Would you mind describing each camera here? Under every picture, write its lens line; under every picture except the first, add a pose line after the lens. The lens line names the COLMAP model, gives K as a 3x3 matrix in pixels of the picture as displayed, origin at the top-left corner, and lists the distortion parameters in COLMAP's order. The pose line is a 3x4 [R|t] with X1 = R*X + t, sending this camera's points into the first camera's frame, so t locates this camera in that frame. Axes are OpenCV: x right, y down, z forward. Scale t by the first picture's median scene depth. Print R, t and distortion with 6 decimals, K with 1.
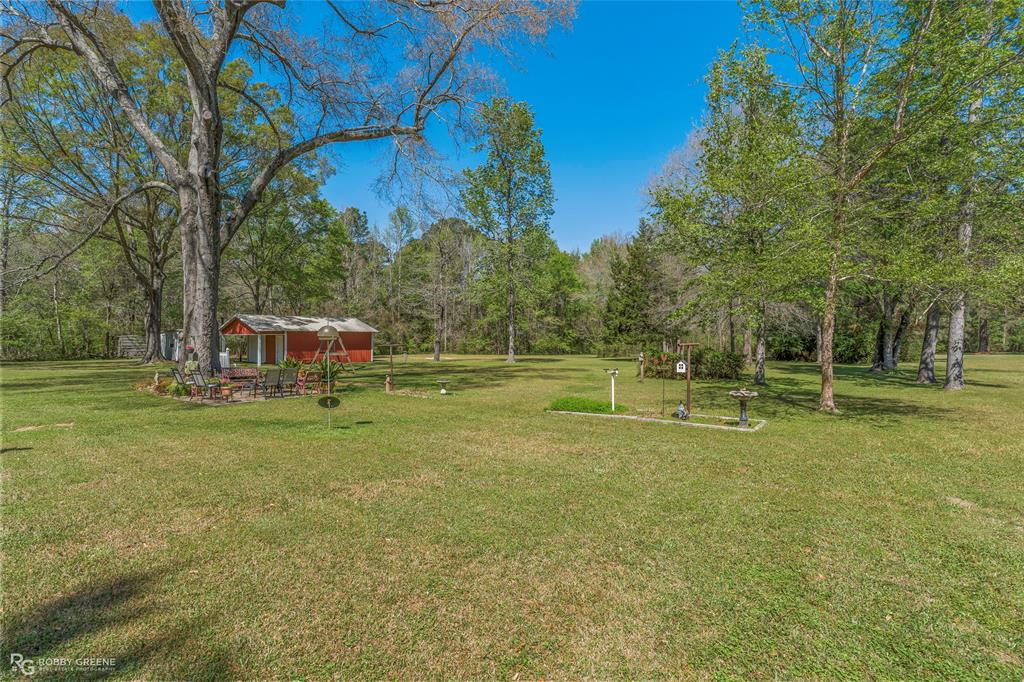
lens RADIAL K [[493.8, 0, 506.5], [0, 493.8, 334.9], [0, 0, 1]] dist [0.004023, 0.001248]
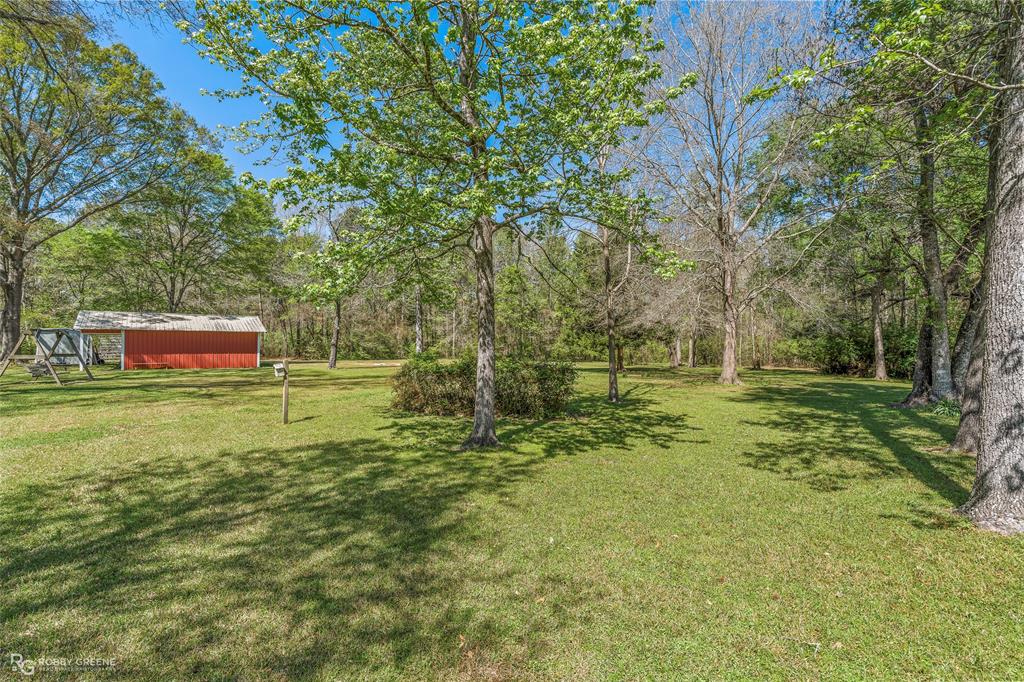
lens RADIAL K [[469.7, 0, 512.8], [0, 469.7, 340.3], [0, 0, 1]] dist [-0.001086, 0.001177]
pose [[0.978799, 0.003185, -0.204799, 0.626269], [-0.003999, 0.999986, -0.003563, 0.018095], [0.204785, 0.004306, 0.978797, 0.636875]]
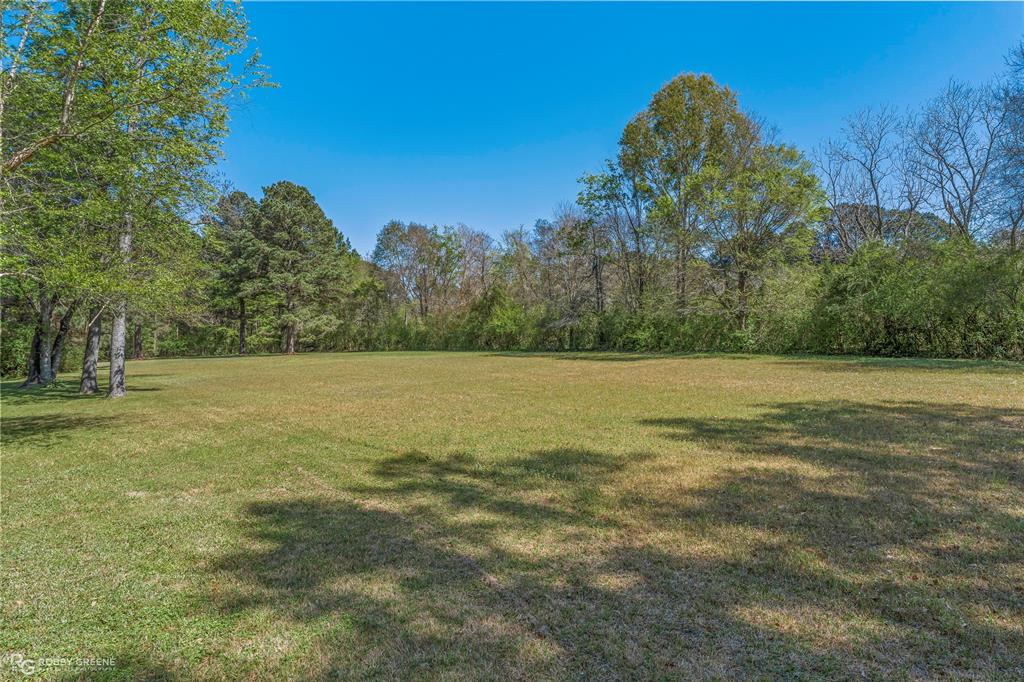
lens RADIAL K [[581.0, 0, 517.5], [0, 581.0, 337.4], [0, 0, 1]] dist [-0.000792, -0.001491]
pose [[0.220752, -0.003335, 0.975324, -0.045995], [0.010346, 0.999946, 0.001077, -0.001483], [-0.975275, 0.009853, 0.220774, -0.034123]]
